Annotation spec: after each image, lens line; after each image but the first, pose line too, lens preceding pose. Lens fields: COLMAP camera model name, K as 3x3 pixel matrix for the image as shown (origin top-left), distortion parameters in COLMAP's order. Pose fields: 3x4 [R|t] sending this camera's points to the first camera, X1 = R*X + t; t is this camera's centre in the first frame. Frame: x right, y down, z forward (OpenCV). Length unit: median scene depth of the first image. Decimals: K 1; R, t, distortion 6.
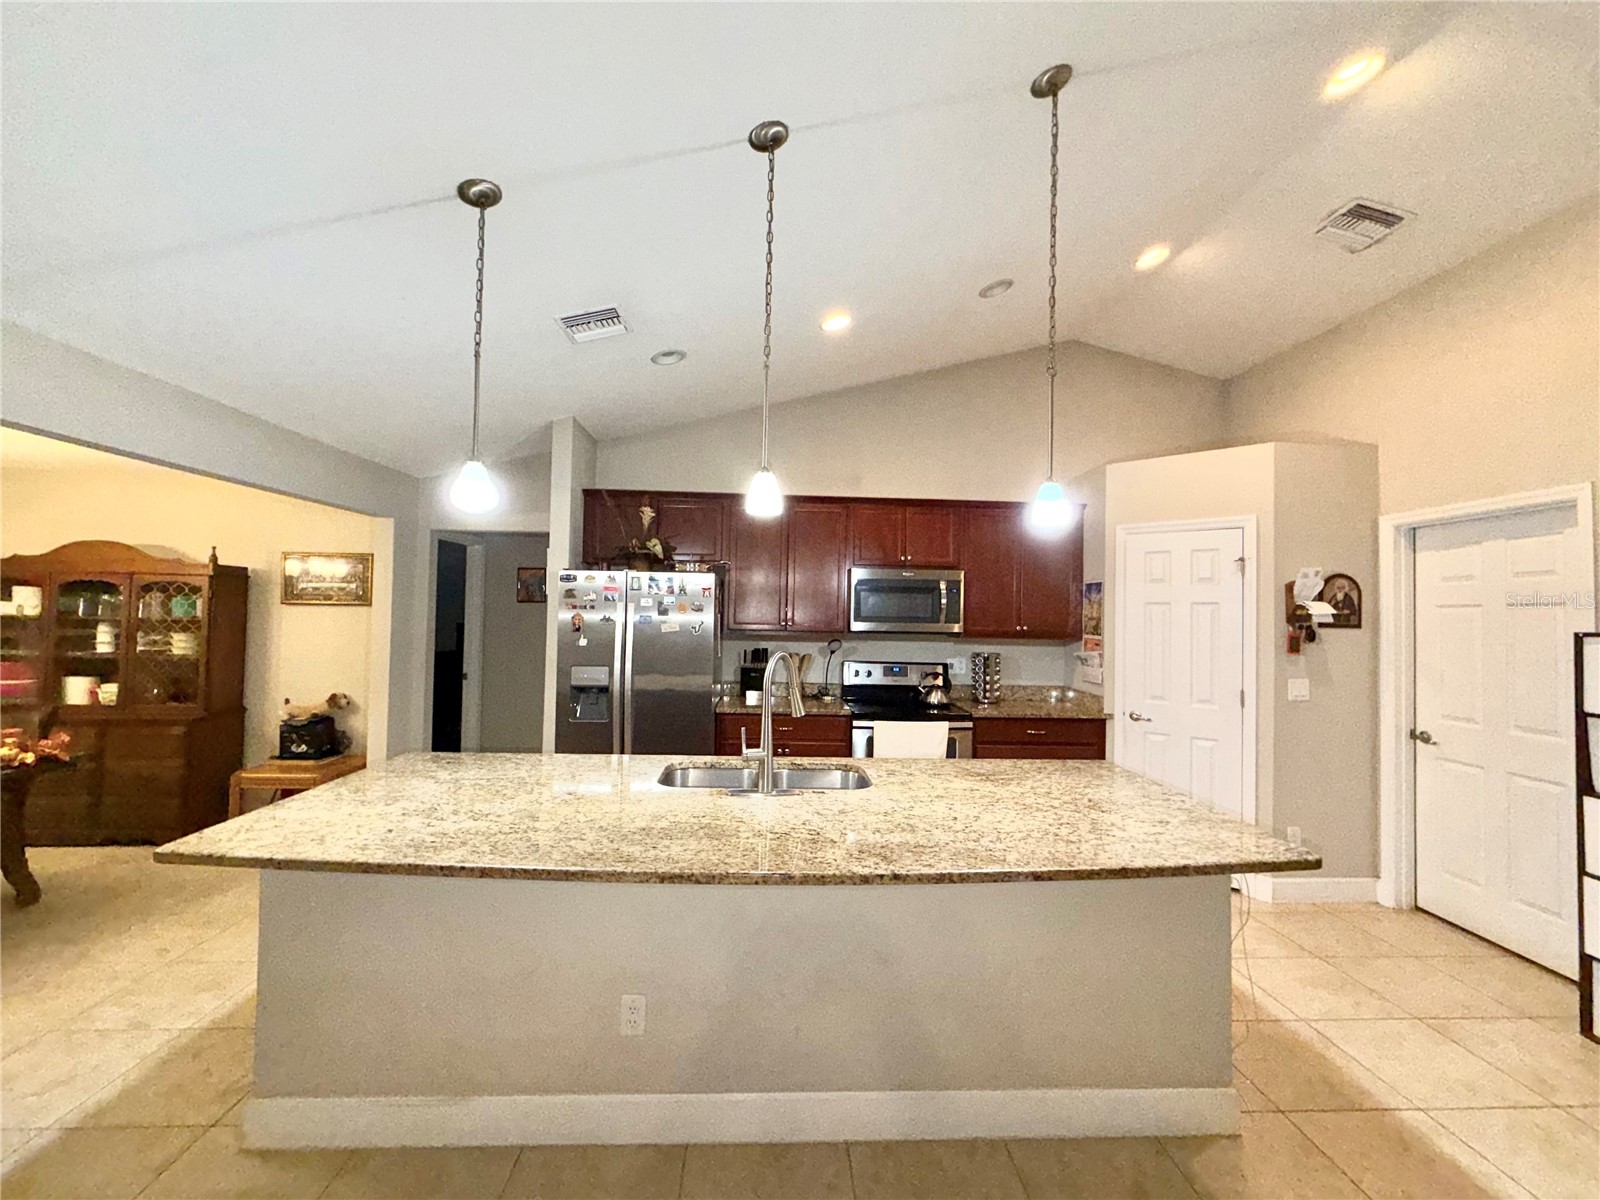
lens RADIAL K [[659.3, 0, 800.0], [0, 659.3, 600.0], [0, 0, 1]] dist [-0.000774, -0.000062]
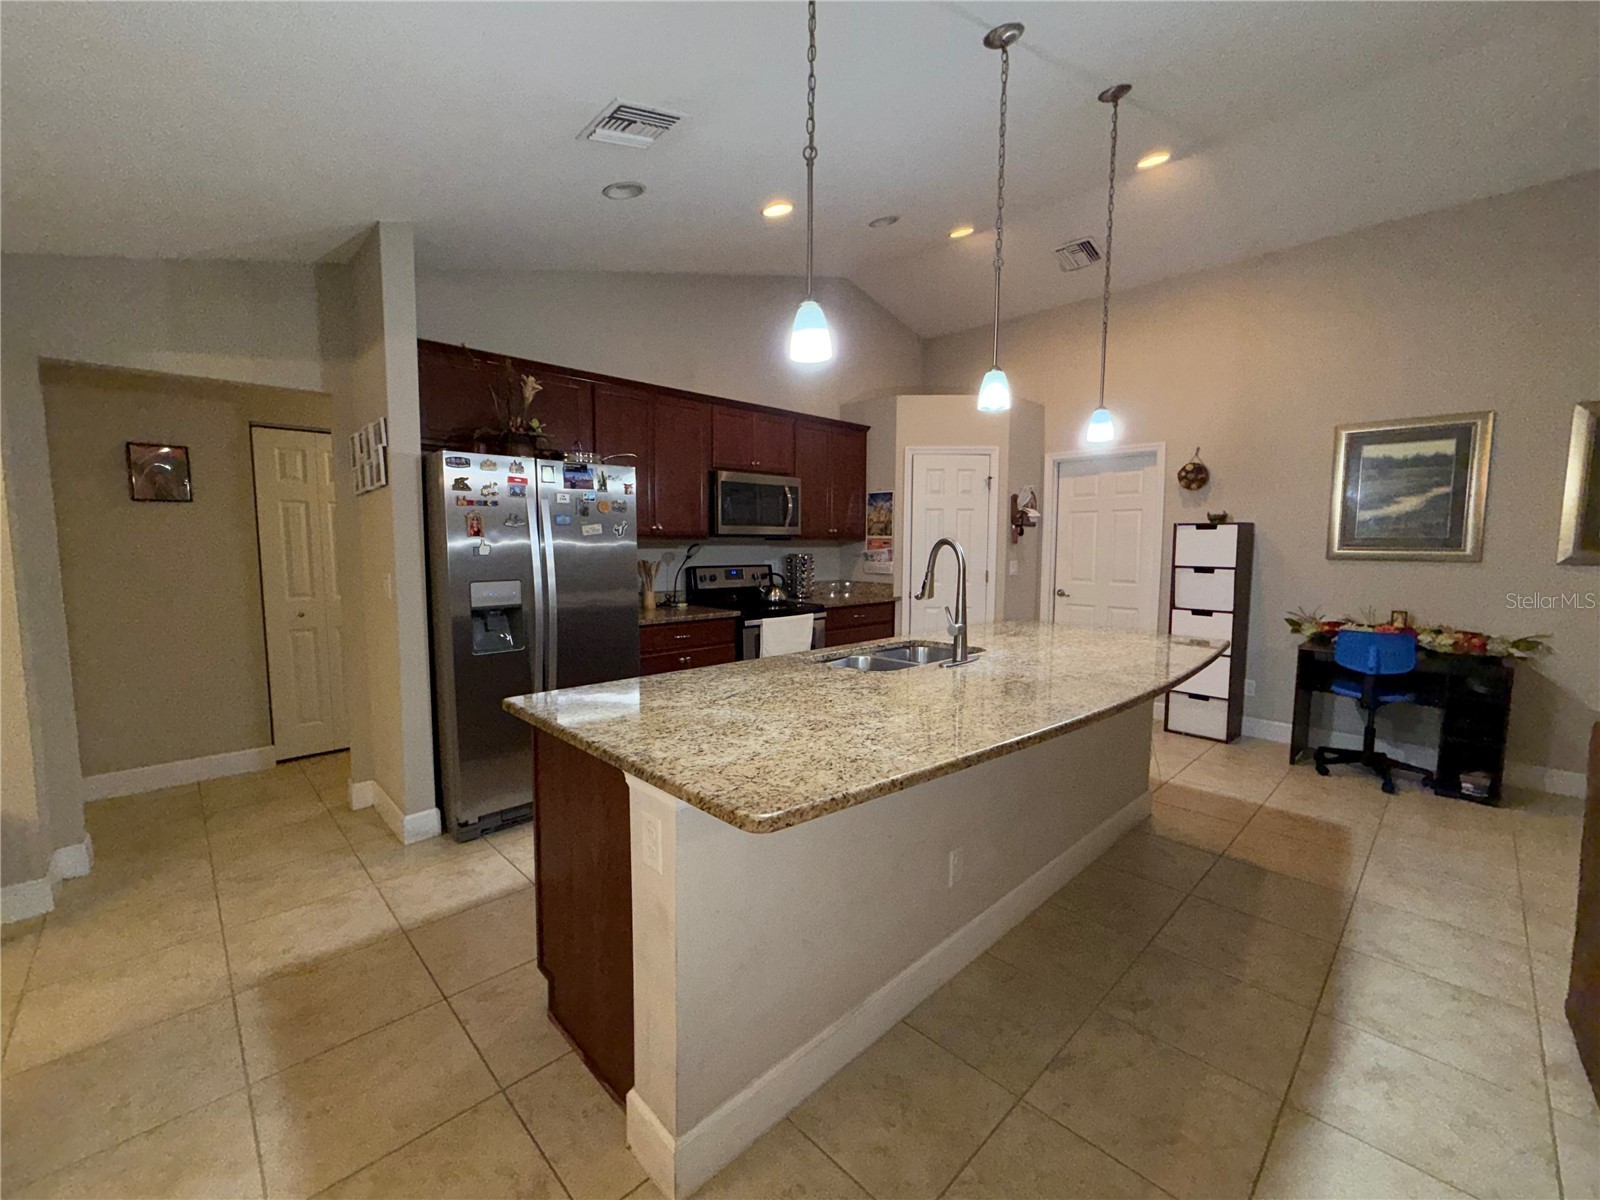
lens RADIAL K [[659.3, 0, 800.0], [0, 659.3, 600.0], [0, 0, 1]] dist [-0.000774, -0.000062]
pose [[0.747123, -0.077120, 0.660197, -0.495523], [-0.003398, 0.992790, 0.119816, 0.025679], [-0.664678, -0.091761, 0.741474, 0.173204]]
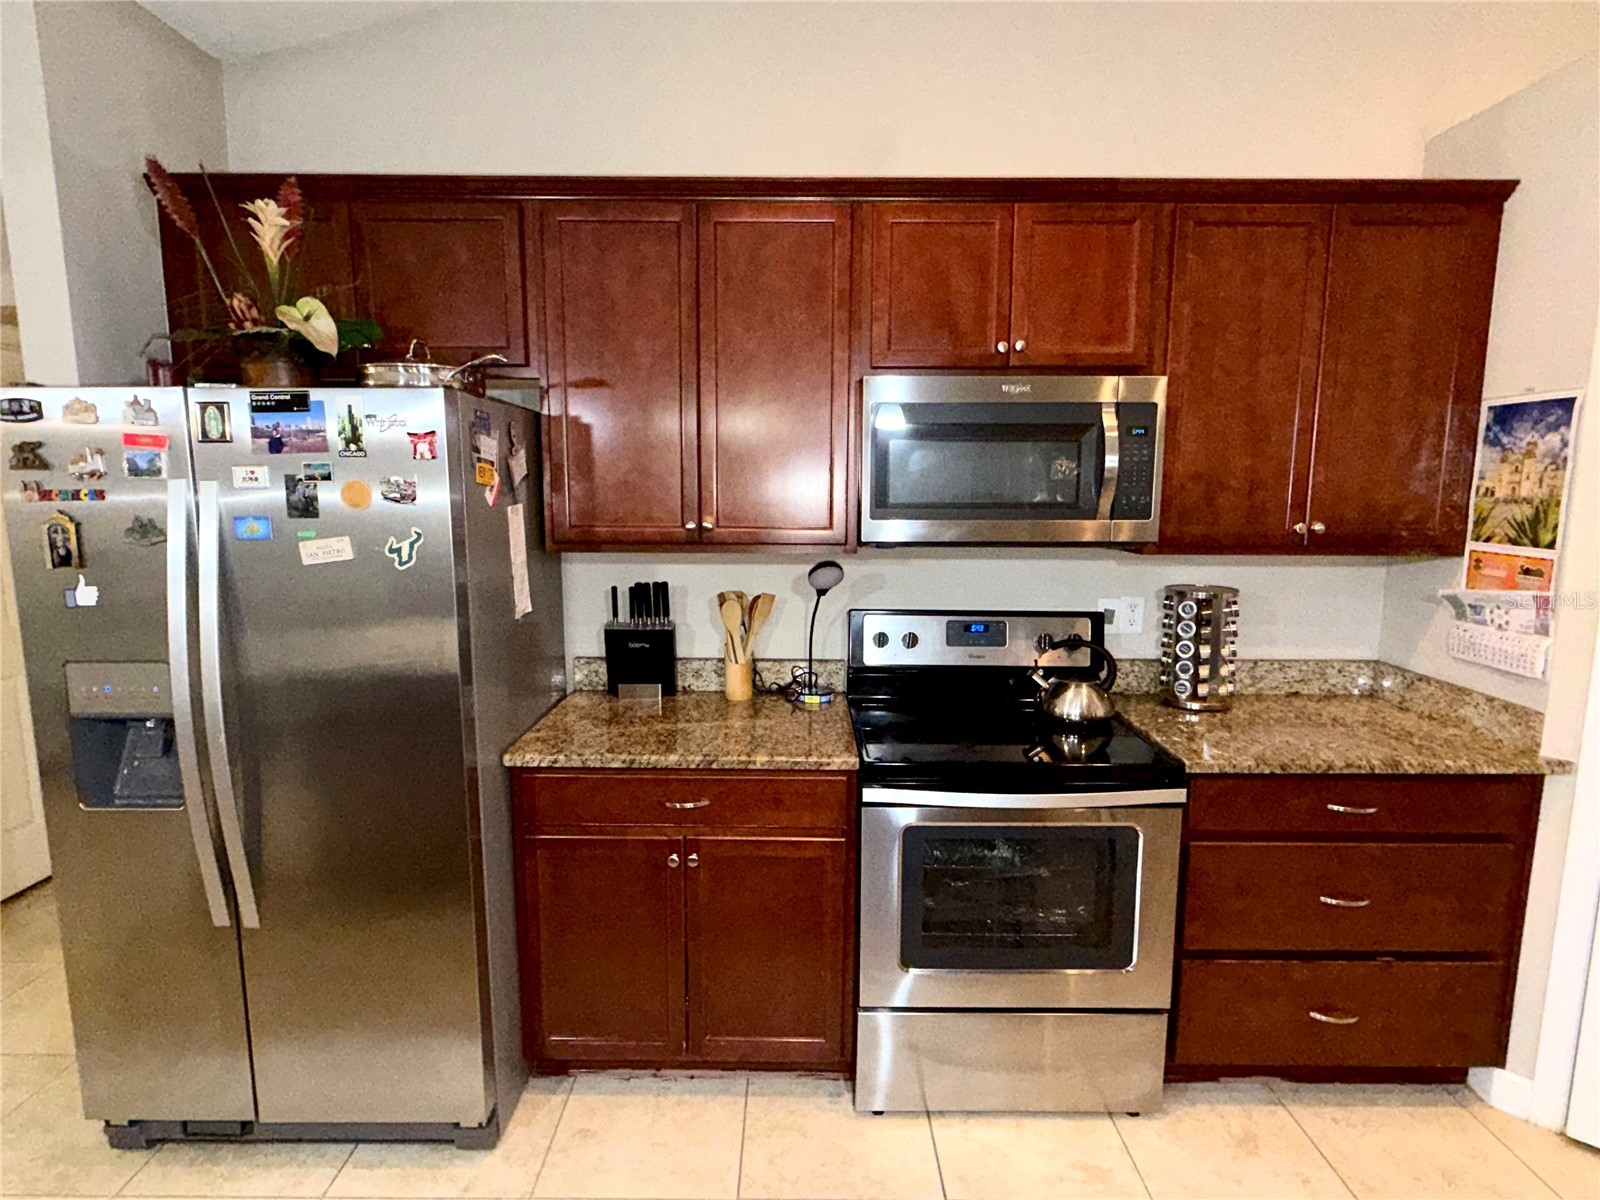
lens RADIAL K [[833.3, 0, 800.0], [0, 833.3, 600.0], [0, 0, 1]] dist [-0.001037, -0.000187]
pose [[0.998614, -0.009102, -0.051848, 0.065766], [0.017244, 0.987153, 0.158845, 0.002006], [0.049736, -0.159519, 0.985941, 0.512899]]
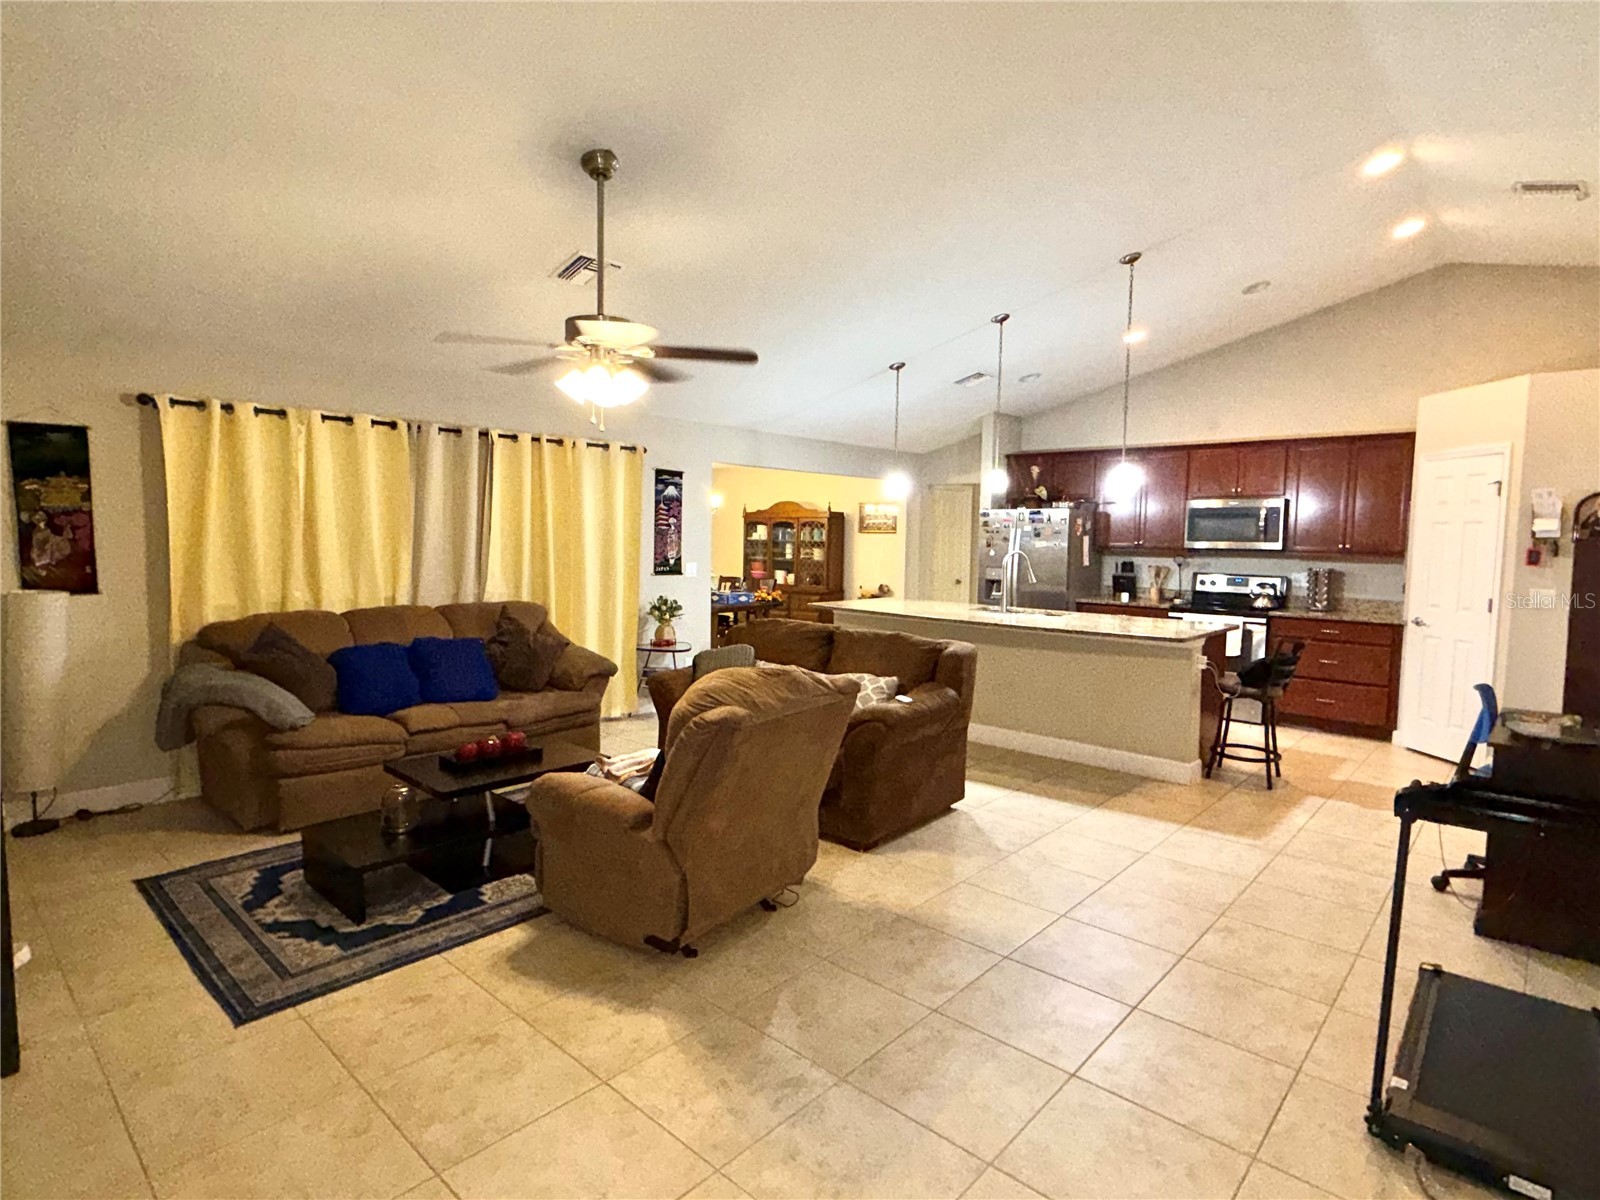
lens RADIAL K [[833.3, 0, 800.0], [0, 833.3, 600.0], [0, 0, 1]] dist [-0.001037, -0.000187]
pose [[0.708912, 0.045491, -0.703828, 0.713144], [0.013966, 0.996817, 0.078495, 0.008934], [0.705159, -0.065475, 0.706020, -0.730635]]
